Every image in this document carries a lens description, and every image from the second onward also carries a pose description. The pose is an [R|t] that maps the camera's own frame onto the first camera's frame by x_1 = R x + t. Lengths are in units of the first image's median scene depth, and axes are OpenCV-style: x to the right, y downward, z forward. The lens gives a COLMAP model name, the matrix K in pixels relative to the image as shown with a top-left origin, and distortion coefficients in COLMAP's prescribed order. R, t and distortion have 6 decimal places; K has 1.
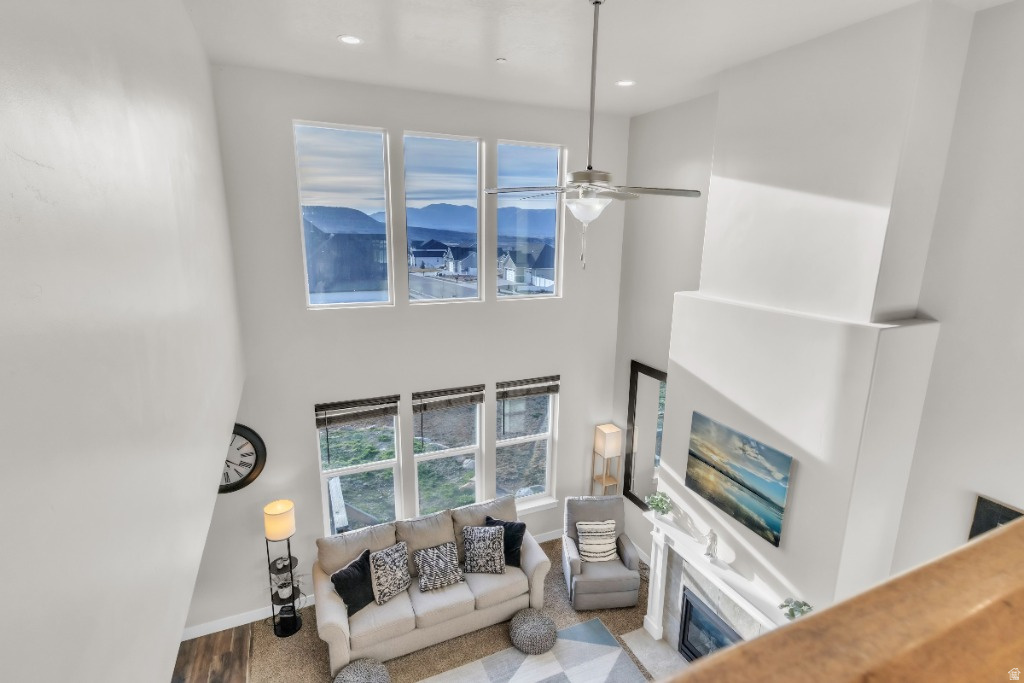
lens RADIAL K [[506.6, 0, 518.2], [0, 506.6, 337.1], [0, 0, 1]] dist [0.001268, 0.001255]
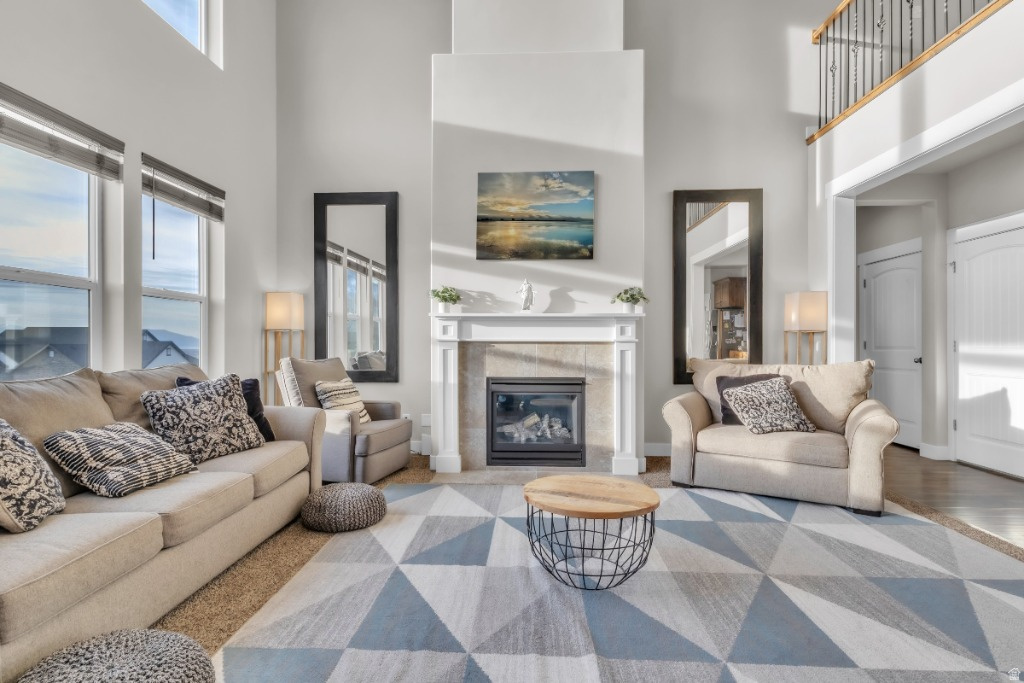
lens RADIAL K [[506.6, 0, 521.9], [0, 506.6, 345.0], [0, 0, 1]] dist [0.001268, 0.001255]
pose [[0.429698, -0.011221, 0.902903, -0.505592], [0.211244, 0.973424, -0.088435, 0.591480], [-0.877916, 0.228734, 0.420648, 0.632087]]
